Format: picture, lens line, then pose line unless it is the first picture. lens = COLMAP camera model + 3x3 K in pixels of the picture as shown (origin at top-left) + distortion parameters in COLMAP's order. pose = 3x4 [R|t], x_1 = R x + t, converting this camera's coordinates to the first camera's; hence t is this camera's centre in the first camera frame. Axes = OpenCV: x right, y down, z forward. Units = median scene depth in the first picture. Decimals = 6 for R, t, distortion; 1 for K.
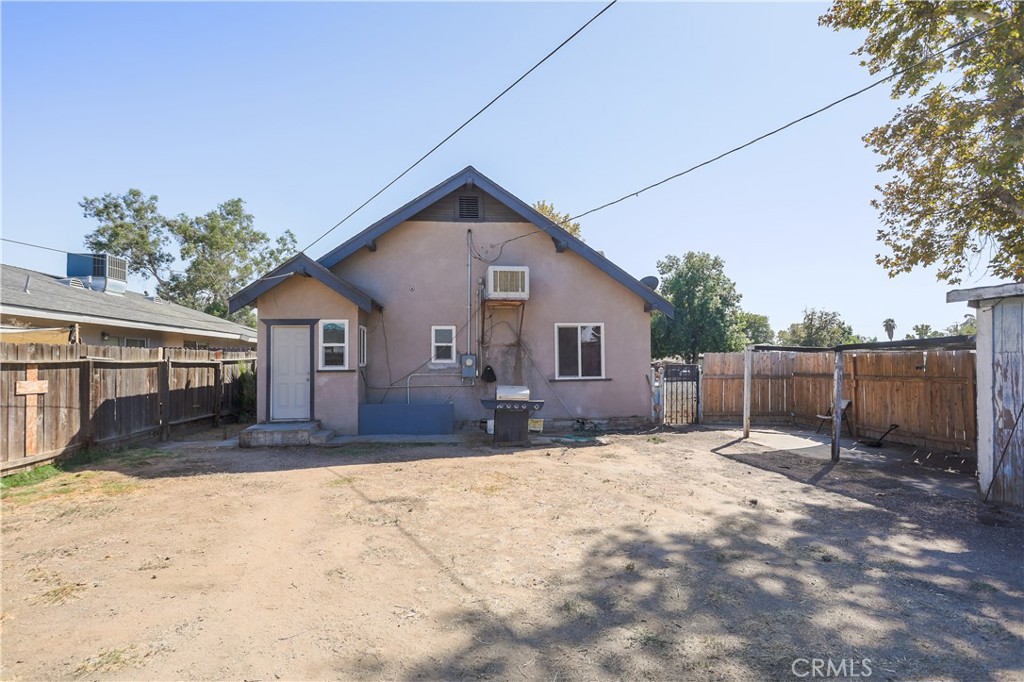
lens RADIAL K [[500.0, 0, 516.7], [0, 500.0, 345.7], [0, 0, 1]] dist [0.012817, 0.002128]
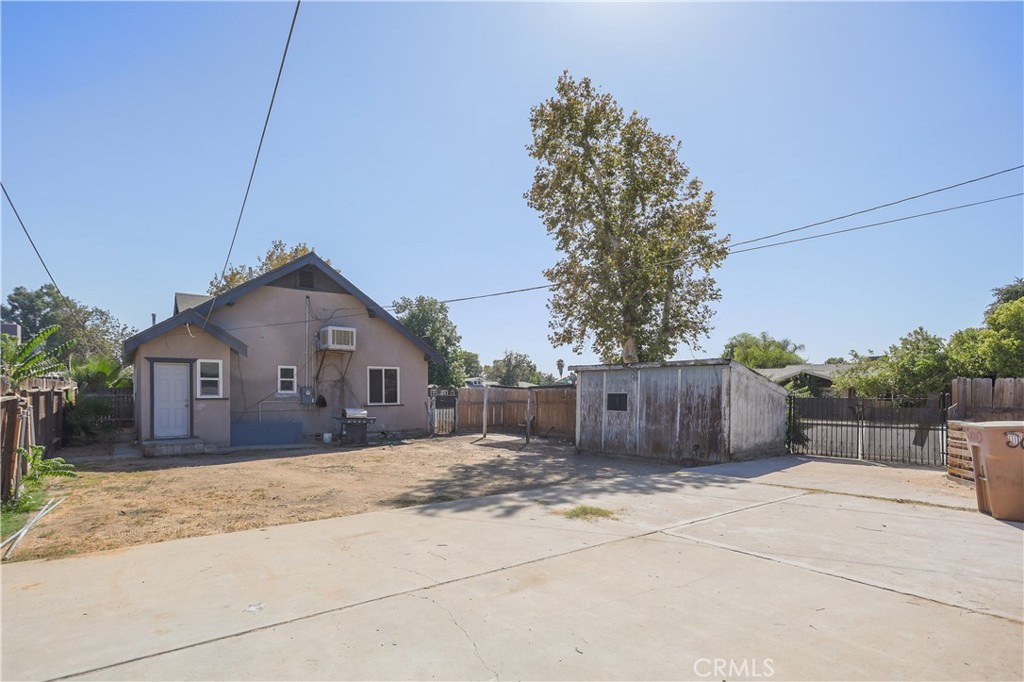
lens RADIAL K [[500.0, 0, 506.6], [0, 500.0, 345.1], [0, 0, 1]] dist [0.012817, 0.002128]
pose [[0.862702, 0.056311, 0.502568, -0.328462], [-0.026243, 0.997427, -0.066711, -0.020972], [-0.505031, 0.044363, 0.861960, -0.491649]]
